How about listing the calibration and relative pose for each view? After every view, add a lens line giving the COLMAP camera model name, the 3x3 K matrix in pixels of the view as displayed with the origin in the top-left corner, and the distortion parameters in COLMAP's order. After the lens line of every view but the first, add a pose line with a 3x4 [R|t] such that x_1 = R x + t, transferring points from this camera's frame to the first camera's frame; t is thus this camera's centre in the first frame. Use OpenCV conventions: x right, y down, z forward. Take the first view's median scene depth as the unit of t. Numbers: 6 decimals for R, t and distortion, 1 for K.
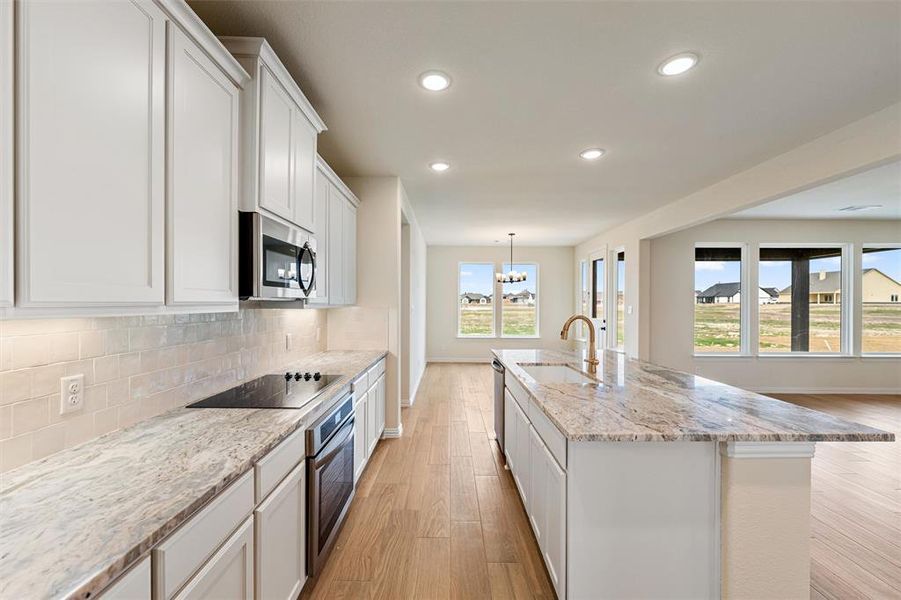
lens RADIAL K [[365.9, 0, 451.8], [0, 365.9, 299.3], [0, 0, 1]] dist [0.000190, -0.000122]
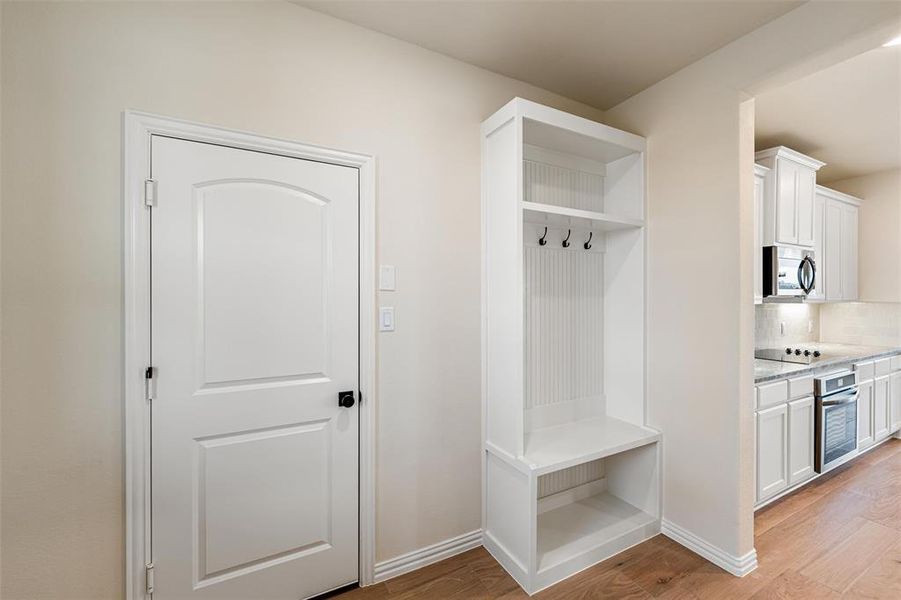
lens RADIAL K [[365.9, 0, 448.1], [0, 365.9, 296.5], [0, 0, 1]] dist [0.000190, -0.000122]
pose [[0.459248, 0.000800, -0.888308, 0.200615], [0.007003, 0.999965, 0.004521, -0.014380], [0.888280, -0.008297, 0.459227, -0.806810]]
